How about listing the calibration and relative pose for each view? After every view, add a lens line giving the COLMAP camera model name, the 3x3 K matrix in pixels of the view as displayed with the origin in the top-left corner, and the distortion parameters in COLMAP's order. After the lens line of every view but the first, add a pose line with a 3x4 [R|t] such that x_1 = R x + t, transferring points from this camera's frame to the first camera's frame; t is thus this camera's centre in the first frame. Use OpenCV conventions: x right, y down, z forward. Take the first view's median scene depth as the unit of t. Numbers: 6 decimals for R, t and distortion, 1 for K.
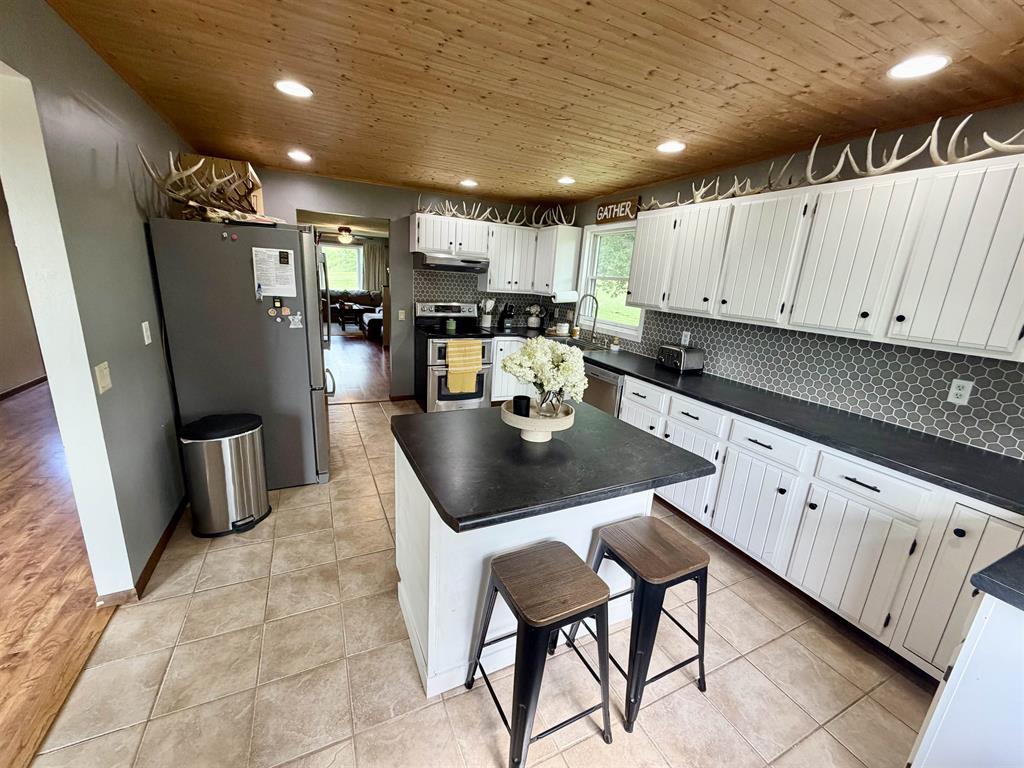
lens RADIAL K [[410.3, 0, 509.9], [0, 410.3, 381.5], [0, 0, 1]] dist [-0.000725, 0.000282]
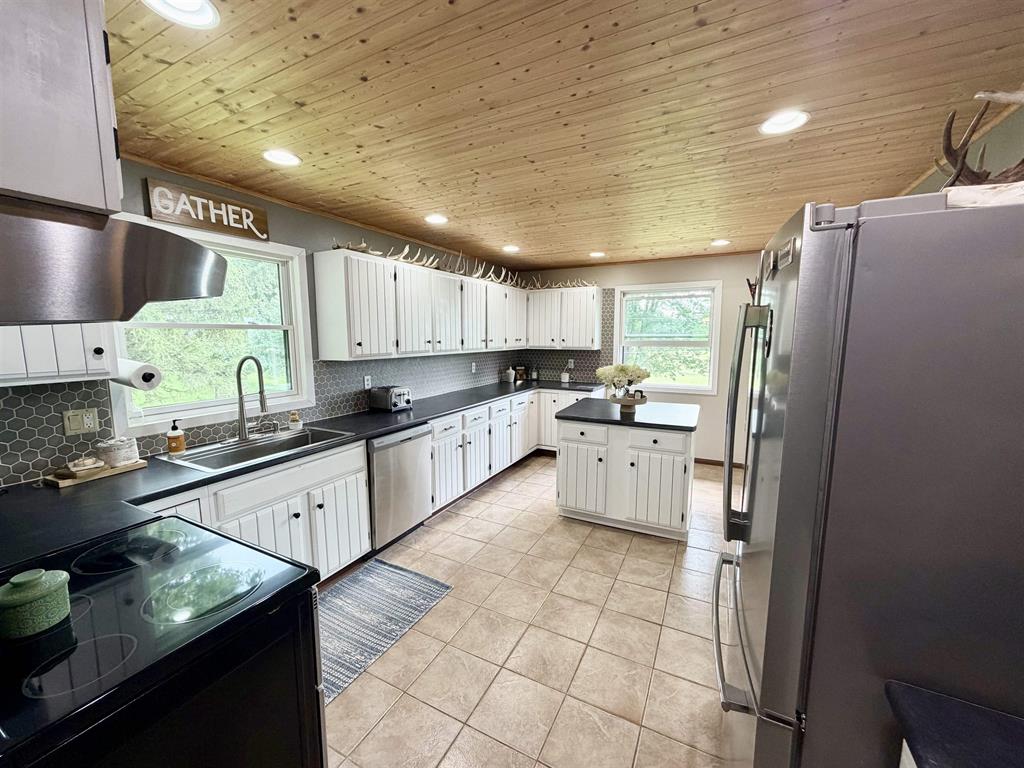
lens RADIAL K [[410.3, 0, 508.7], [0, 410.3, 386.2], [0, 0, 1]] dist [-0.000725, 0.000282]
pose [[-0.598018, -0.163841, 0.784558, -0.514274], [0.163567, 0.933333, 0.319587, -0.322855], [-0.784615, 0.319447, -0.531350, 1.125210]]
